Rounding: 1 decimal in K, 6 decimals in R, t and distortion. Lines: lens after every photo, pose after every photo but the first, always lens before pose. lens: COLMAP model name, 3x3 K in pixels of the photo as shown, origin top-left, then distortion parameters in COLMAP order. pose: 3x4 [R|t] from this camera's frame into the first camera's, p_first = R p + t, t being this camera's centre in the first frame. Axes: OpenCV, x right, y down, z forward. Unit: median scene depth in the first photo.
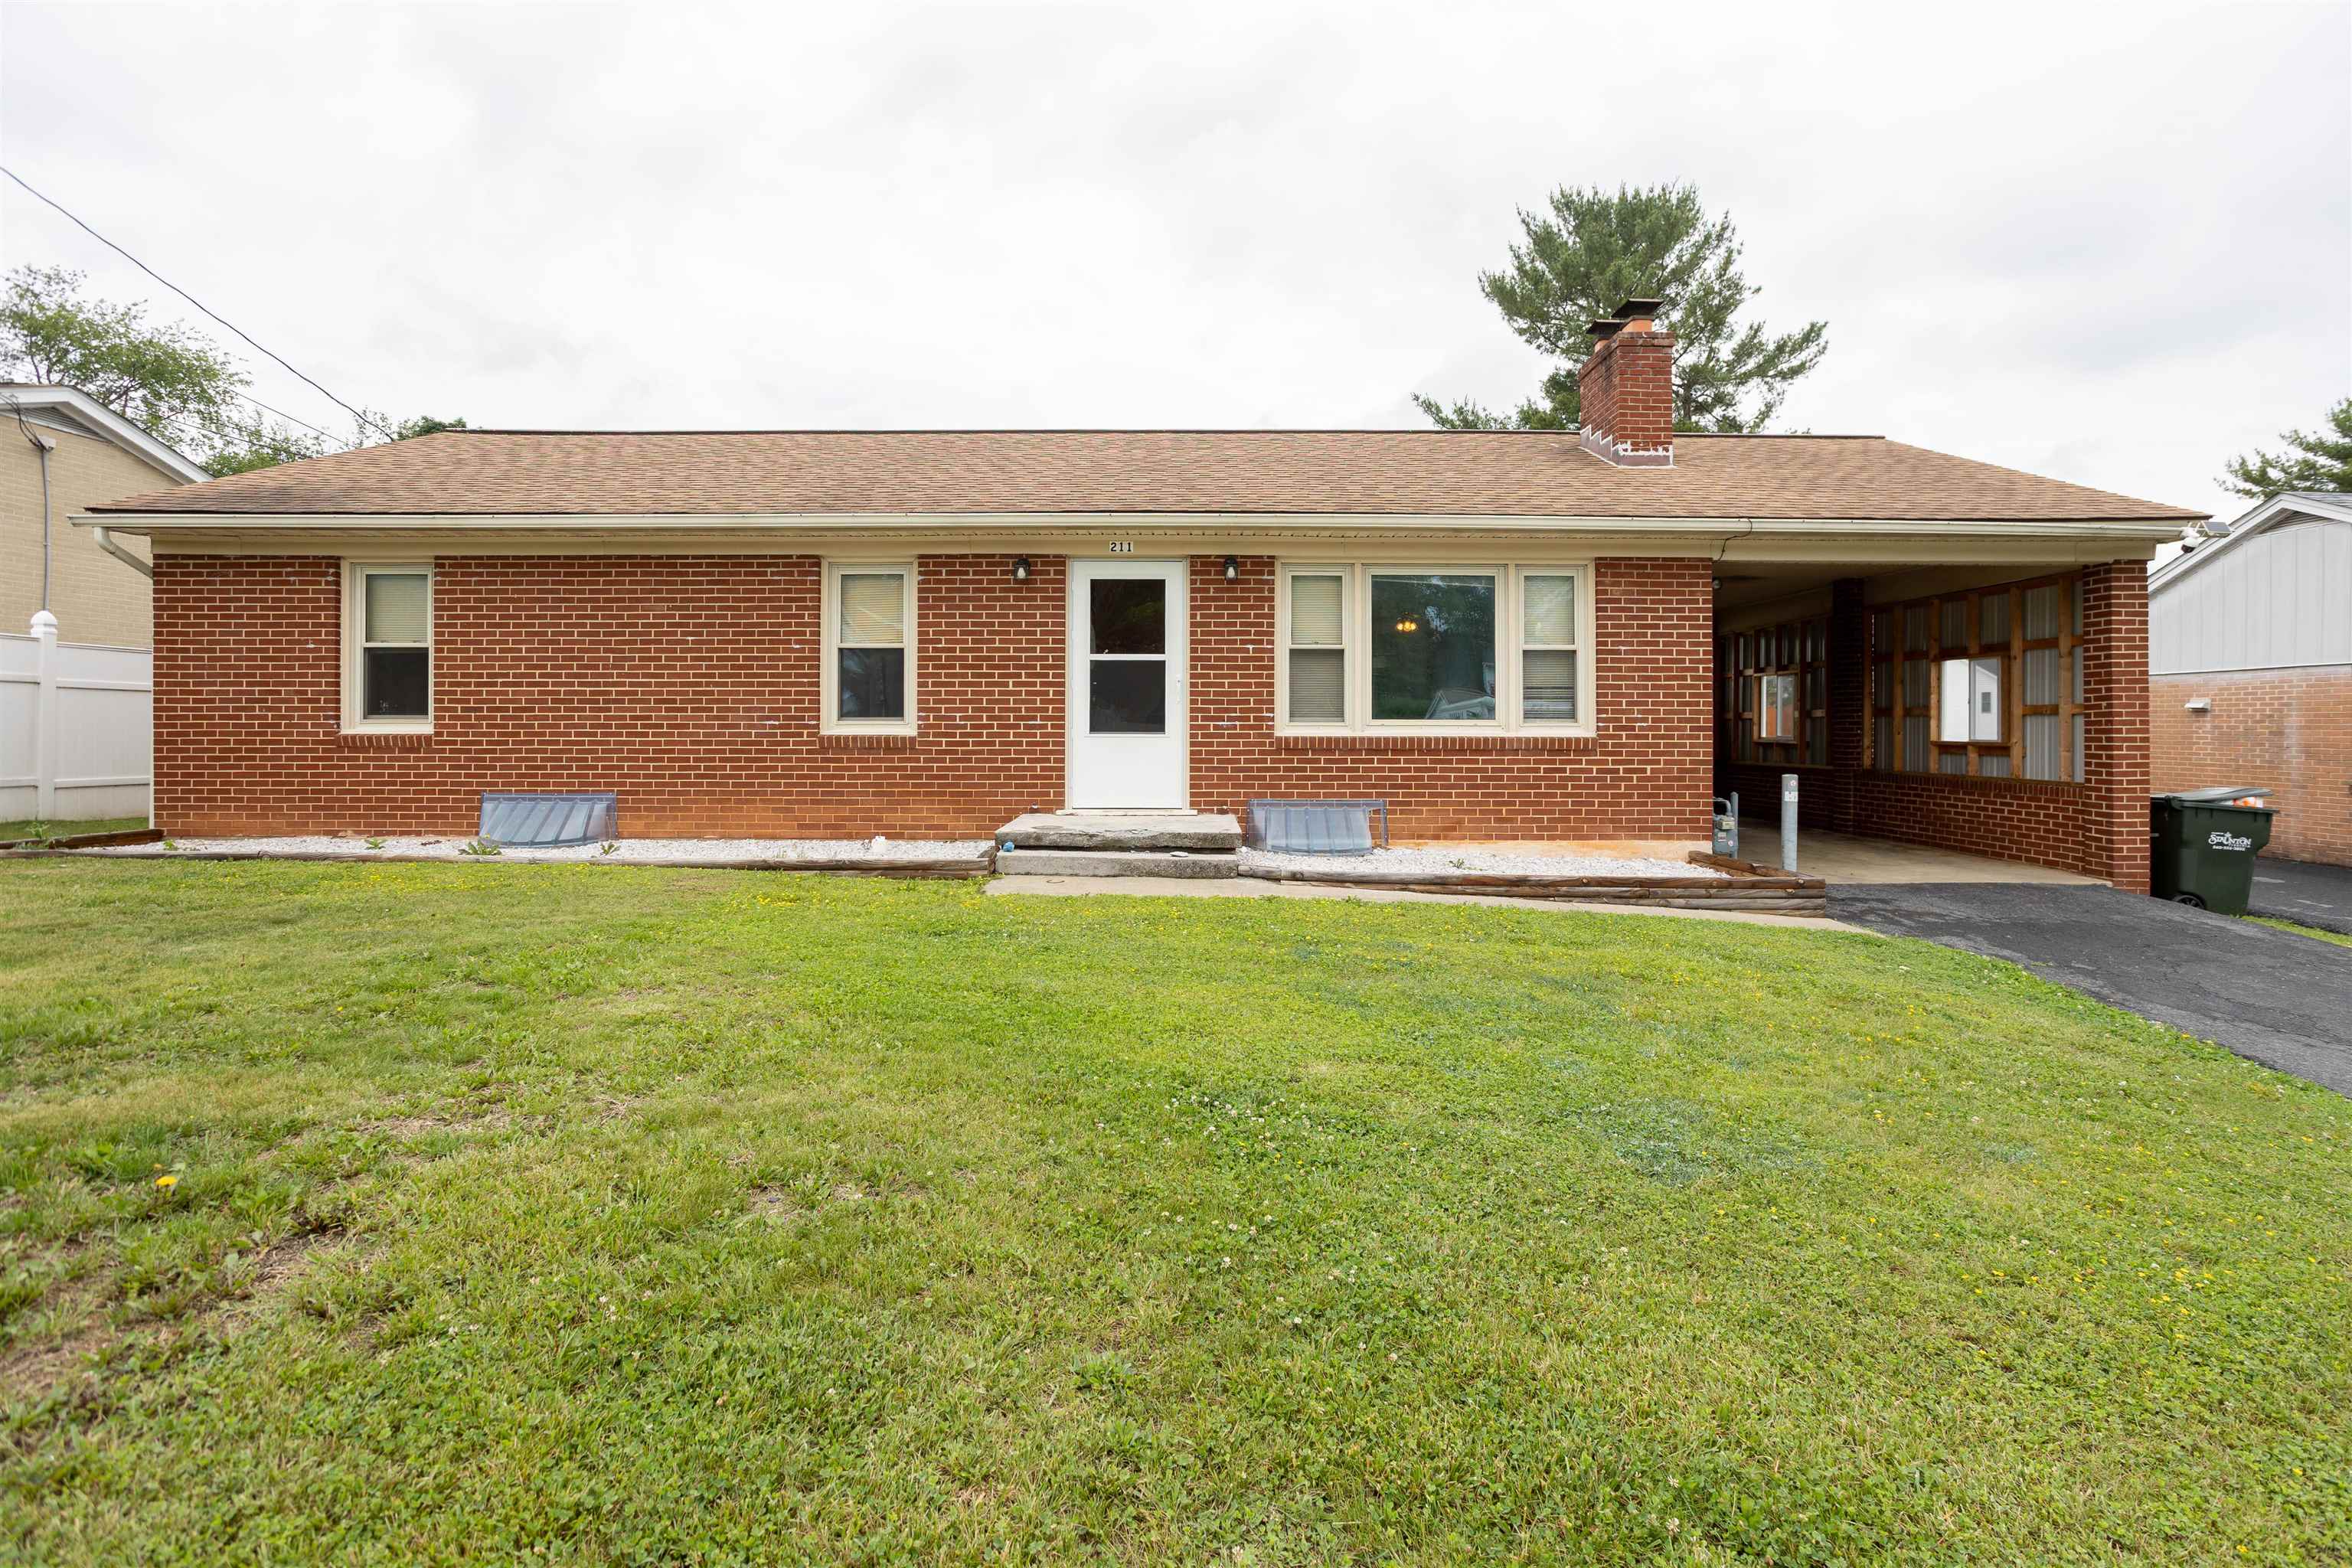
lens RADIAL K [[1144.7, 0, 1271.2], [0, 1144.7, 756.1], [0, 0, 1]] dist [-0.045307, 0.030848]
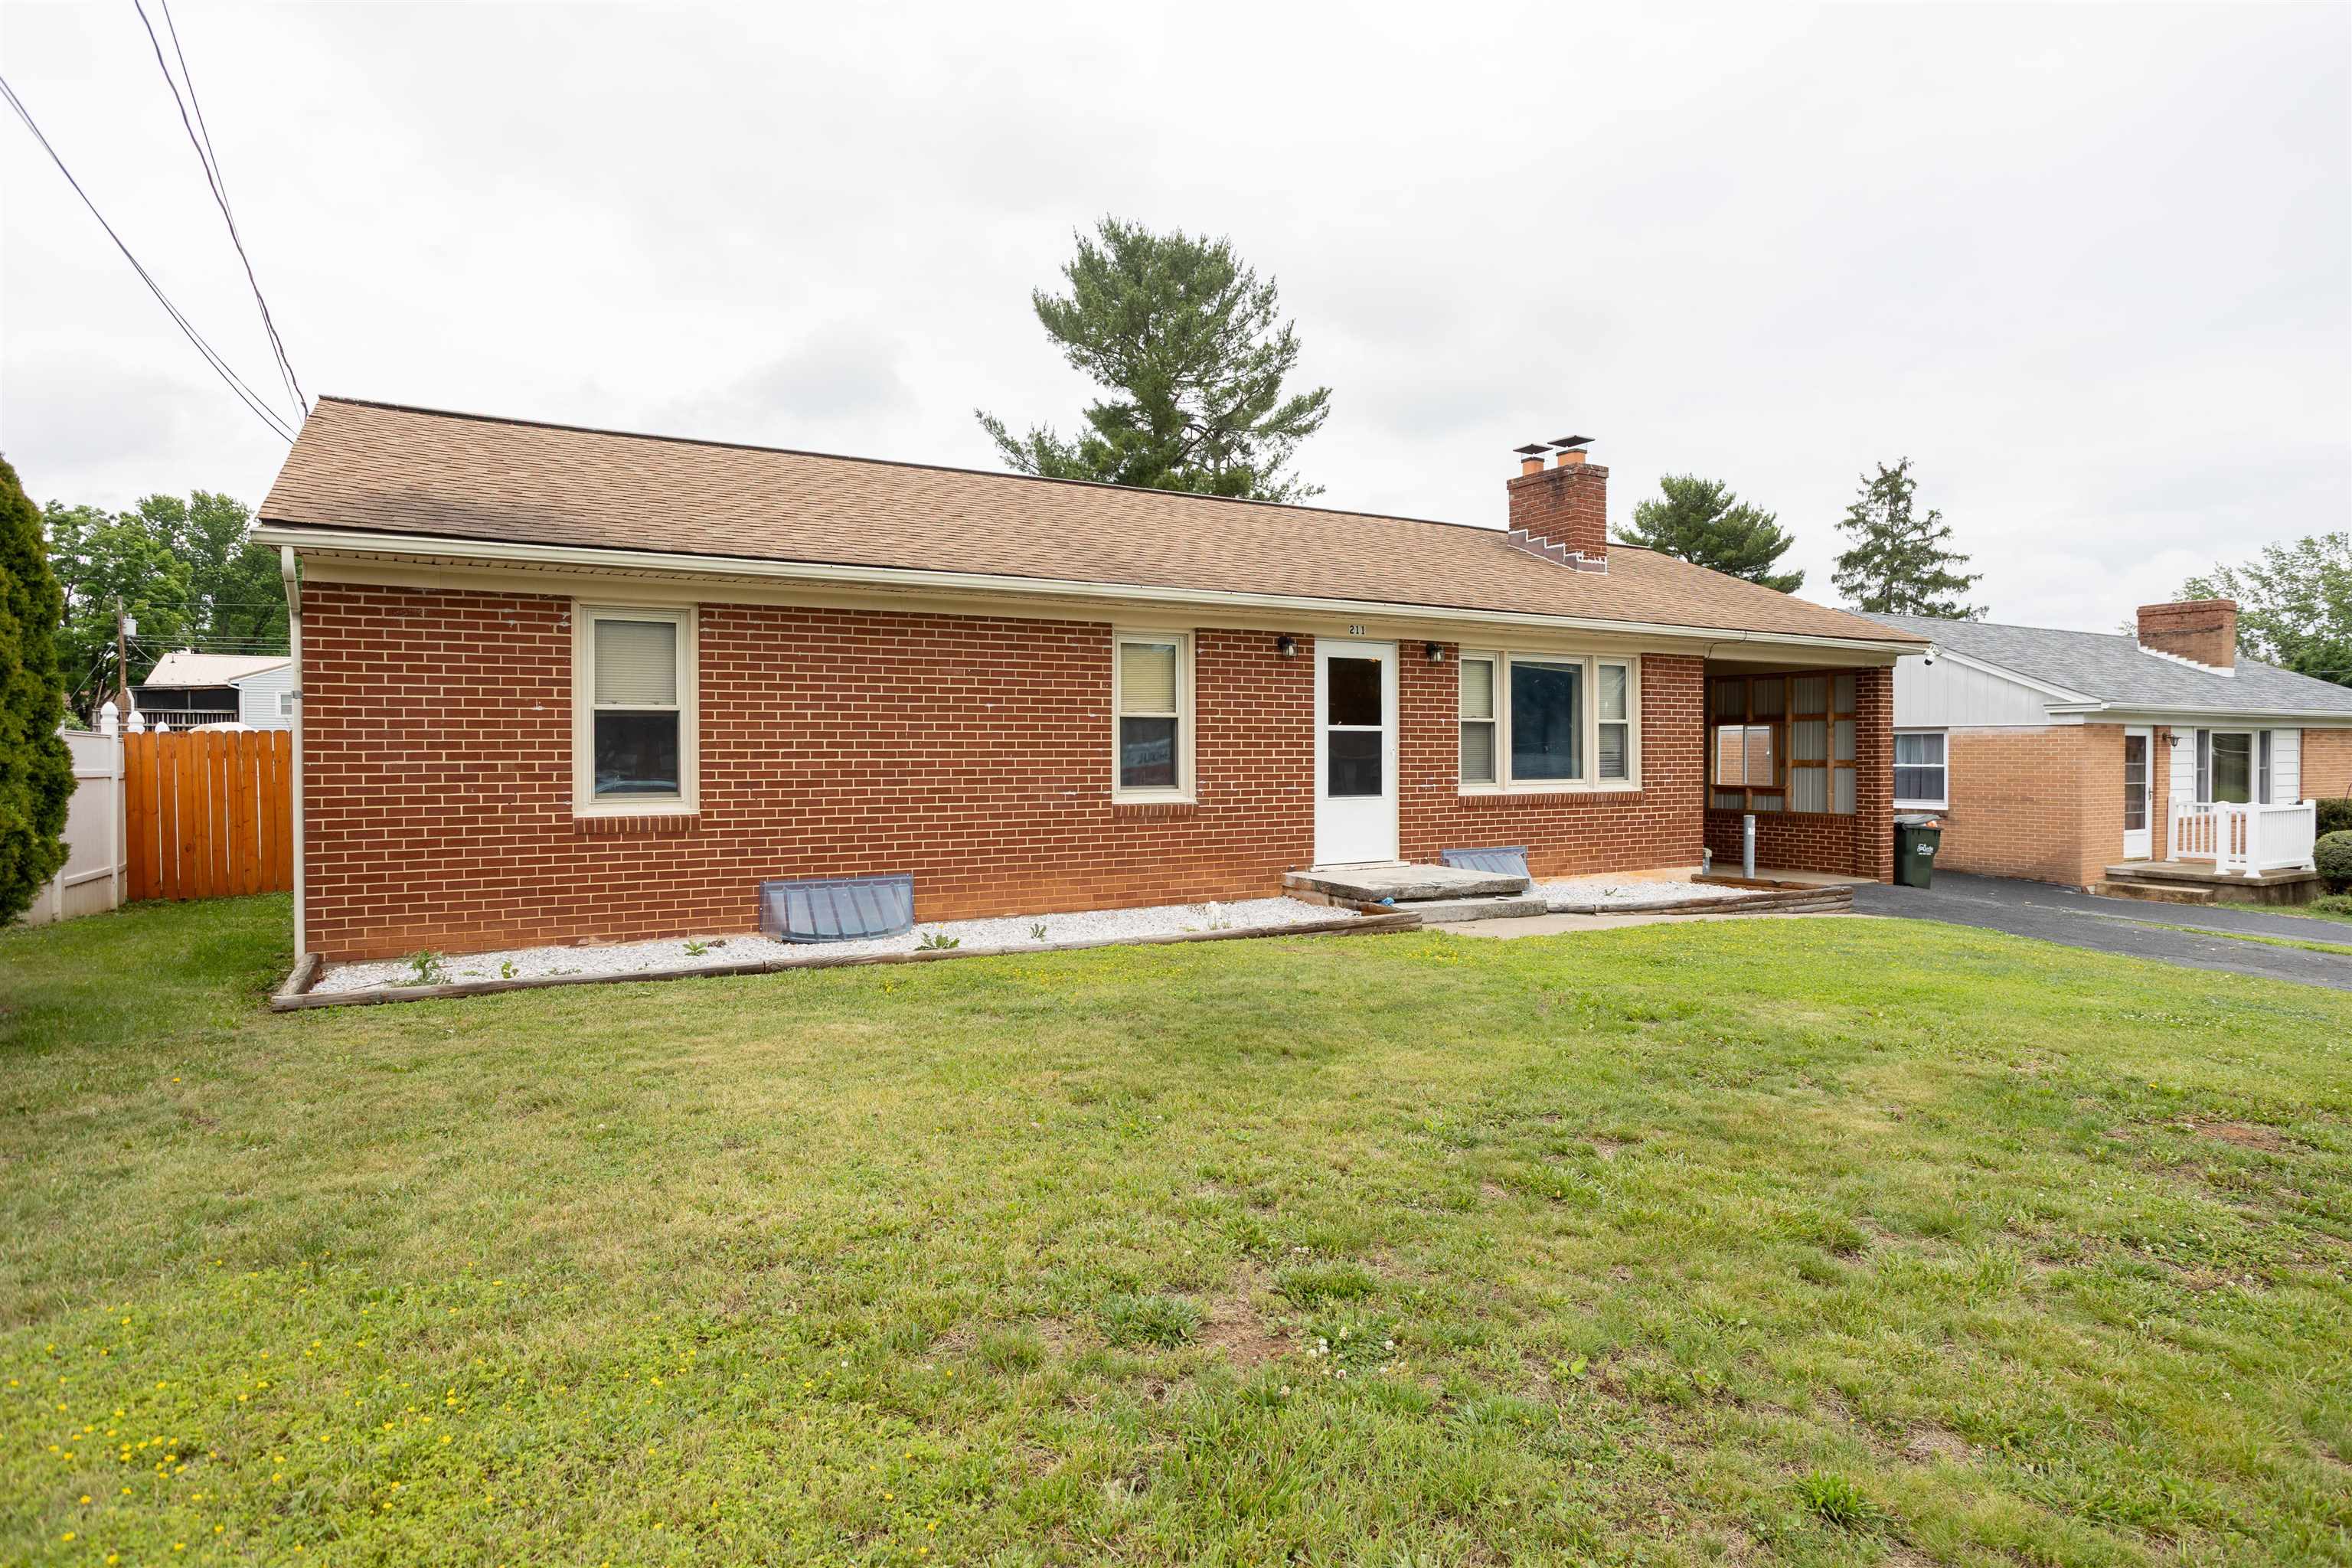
lens RADIAL K [[1311.2, 0, 1158.7], [0, 1311.2, 786.5], [0, 0, 1]] dist [-0.029286, 0.020630]
pose [[0.864946, -0.018591, 0.501520, -0.936876], [0.017399, 0.999824, 0.007057, -0.041543], [-0.501563, 0.002622, 0.865117, -0.013413]]
